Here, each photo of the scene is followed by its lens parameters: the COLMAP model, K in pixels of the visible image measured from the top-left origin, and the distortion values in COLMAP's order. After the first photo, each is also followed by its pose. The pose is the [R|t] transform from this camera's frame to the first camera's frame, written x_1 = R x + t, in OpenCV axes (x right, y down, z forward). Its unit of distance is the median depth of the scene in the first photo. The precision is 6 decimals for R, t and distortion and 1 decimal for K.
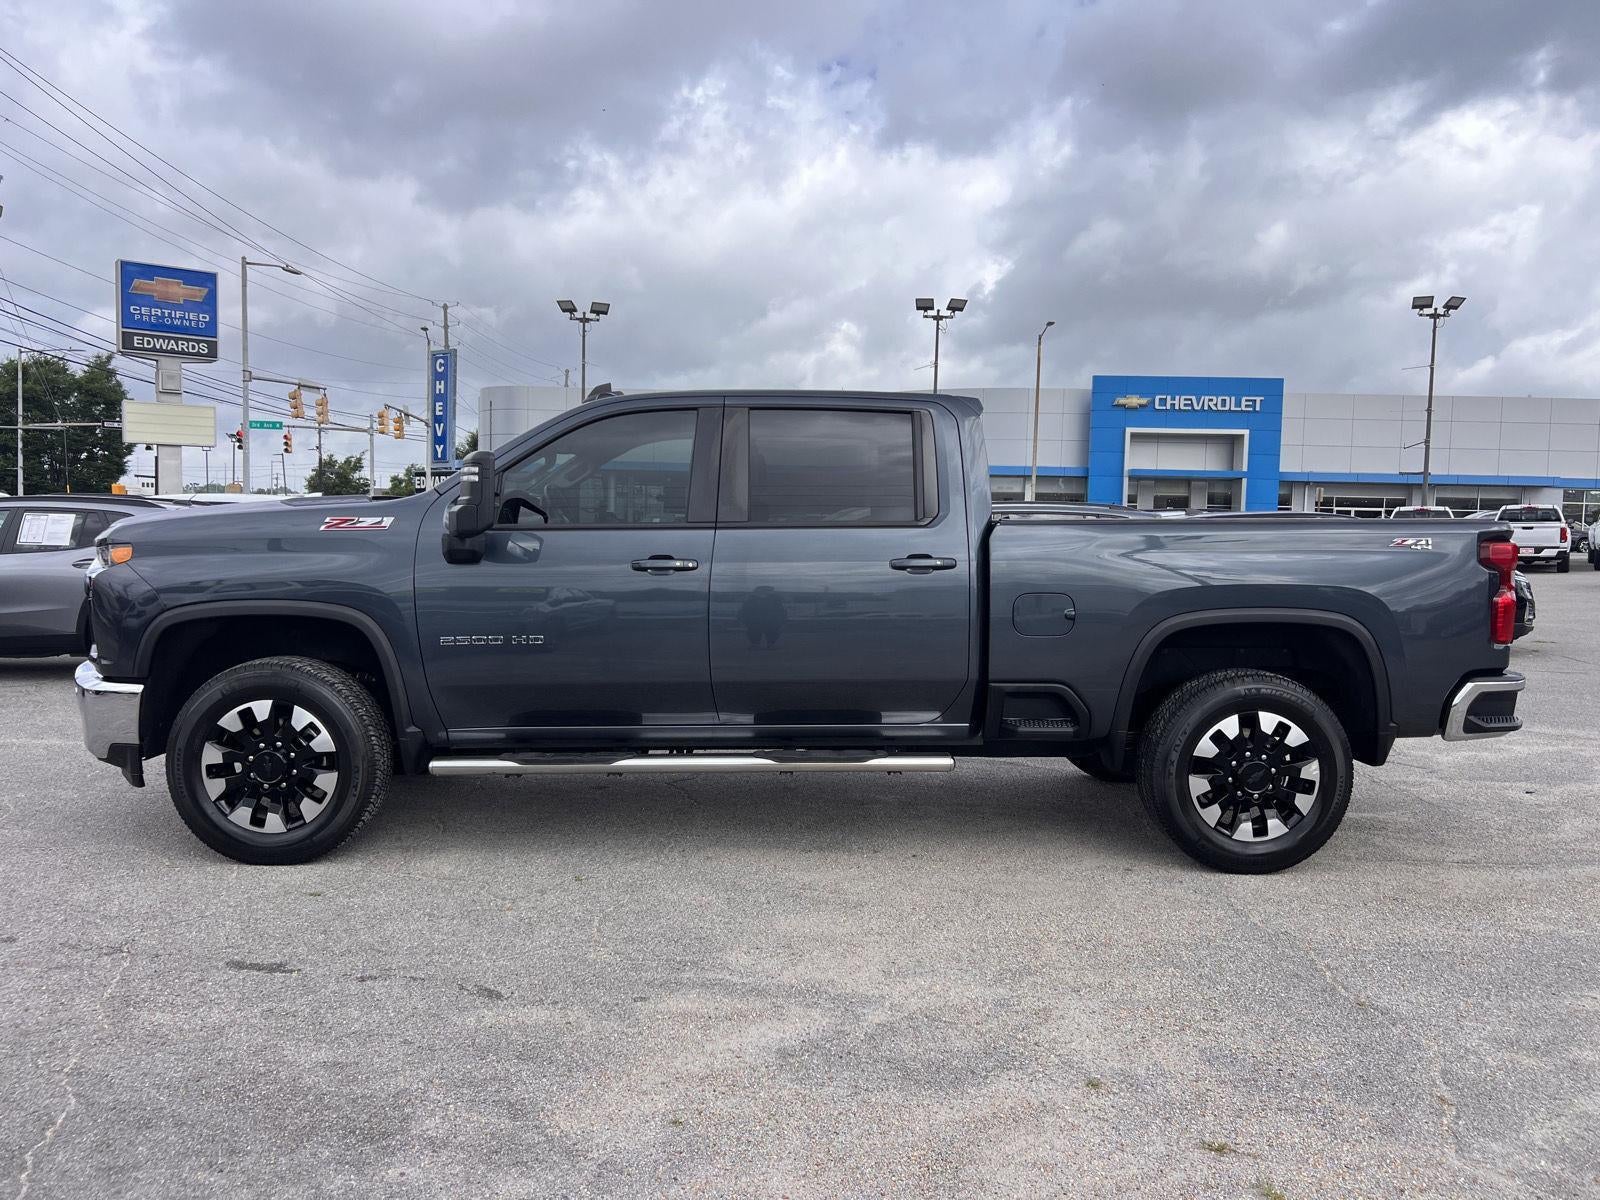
lens RADIAL K [[1218.1, 0, 797.0], [0, 1218.1, 597.2], [0, 0, 1]] dist [0.071125, -0.084719]
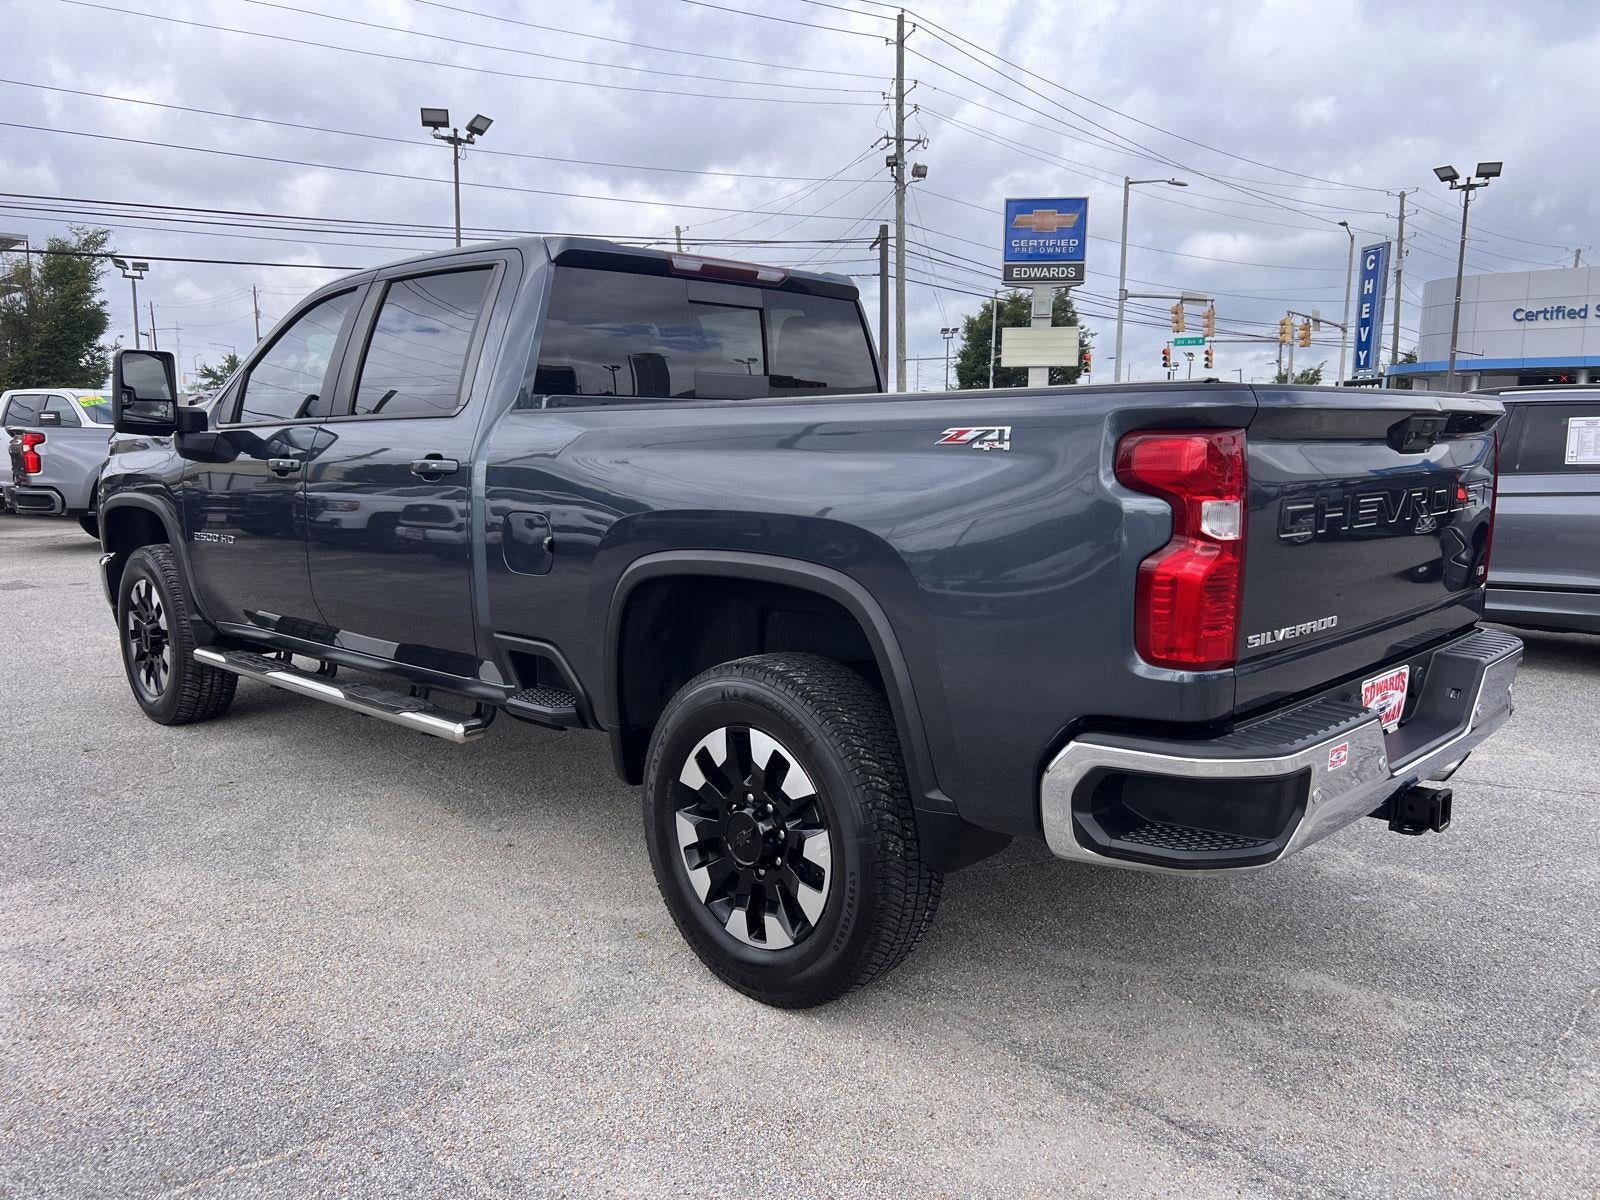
lens RADIAL K [[1213.4, 0, 785.0], [0, 1213.4, 587.7], [0, 0, 1]] dist [0.052142, -0.058546]
pose [[0.704812, 0.080636, -0.704797, 0.118681], [-0.038101, 0.996388, 0.075895, -0.002676], [0.708371, -0.026638, 0.705338, 0.091482]]
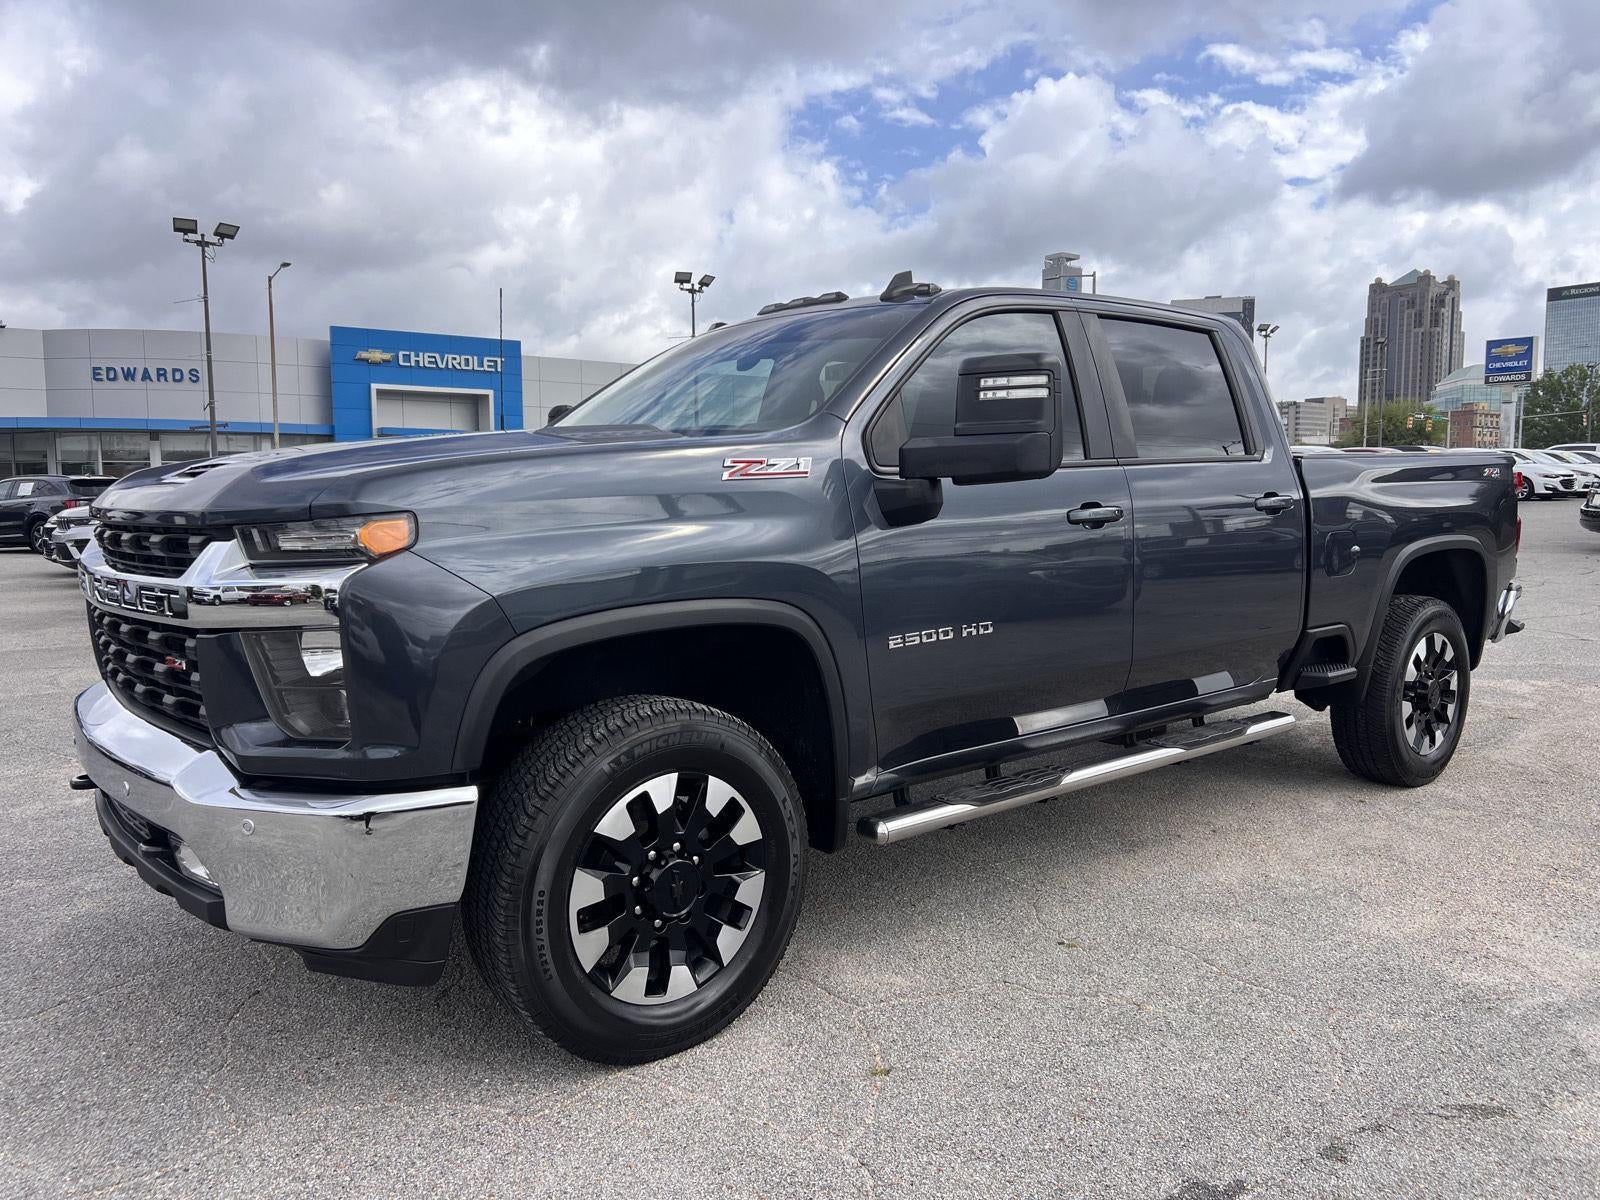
lens RADIAL K [[1218.1, 0, 797.0], [0, 1218.1, 597.2], [0, 0, 1]] dist [0.071125, -0.084719]
pose [[0.783667, -0.079425, 0.616083, -0.108297], [0.060788, 0.996837, 0.051188, -0.003796], [-0.618200, -0.002663, 0.786016, 0.075549]]
